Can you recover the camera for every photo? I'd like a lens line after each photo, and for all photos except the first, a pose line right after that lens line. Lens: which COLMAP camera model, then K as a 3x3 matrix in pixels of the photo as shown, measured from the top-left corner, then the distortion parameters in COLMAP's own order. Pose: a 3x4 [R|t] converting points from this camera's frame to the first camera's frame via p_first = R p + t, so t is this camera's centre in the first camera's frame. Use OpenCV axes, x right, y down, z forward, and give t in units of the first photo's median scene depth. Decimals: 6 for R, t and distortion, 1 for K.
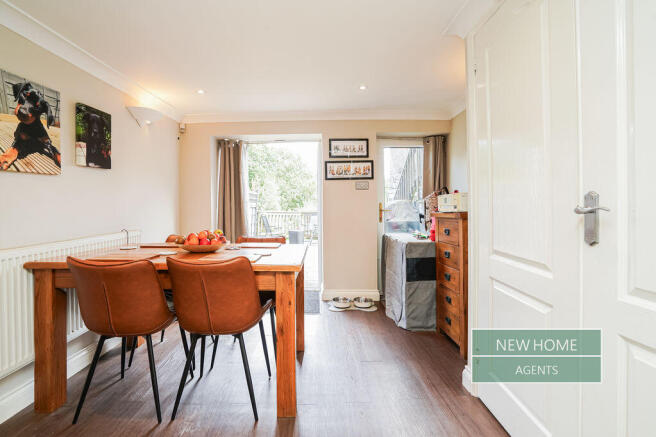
lens RADIAL K [[308.5, 0, 319.5], [0, 308.5, 205.9], [0, 0, 1]] dist [-0.042559, 0.012912]
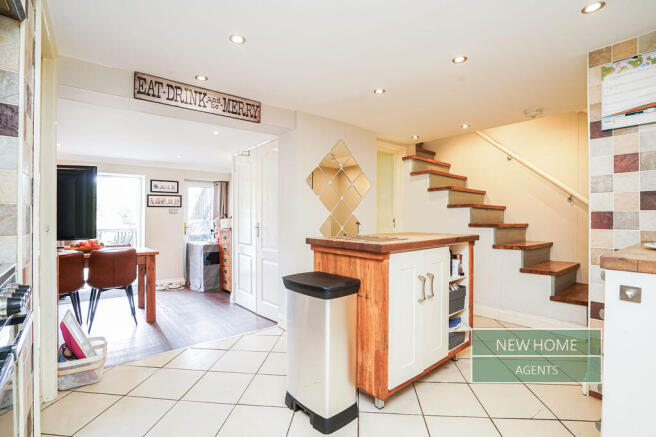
lens RADIAL K [[308.5, 0, 325.5], [0, 308.5, 218.1], [0, 0, 1]] dist [-0.042559, 0.012912]
pose [[0.781423, 0.011849, 0.623889, -0.289681], [-0.005266, 0.999909, -0.012394, -0.021714], [-0.623980, 0.006399, 0.781414, -0.877033]]
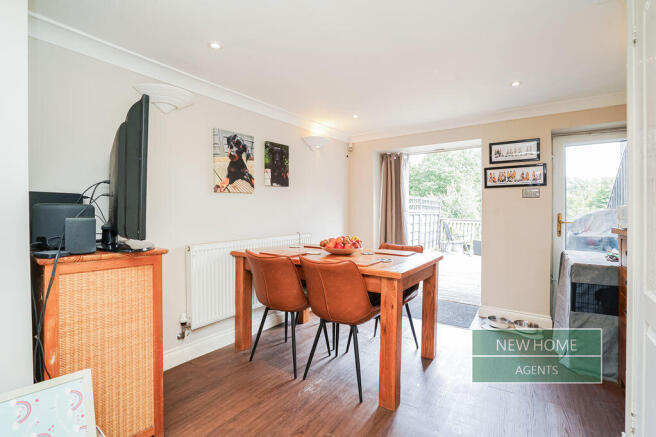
lens RADIAL K [[308.5, 0, 339.0], [0, 308.5, 212.4], [0, 0, 1]] dist [-0.042559, 0.012912]
pose [[0.837837, 0.011713, -0.545795, 0.199579], [-0.010055, 0.999931, 0.006024, -0.015294], [0.545828, 0.000441, 0.837897, -0.015544]]
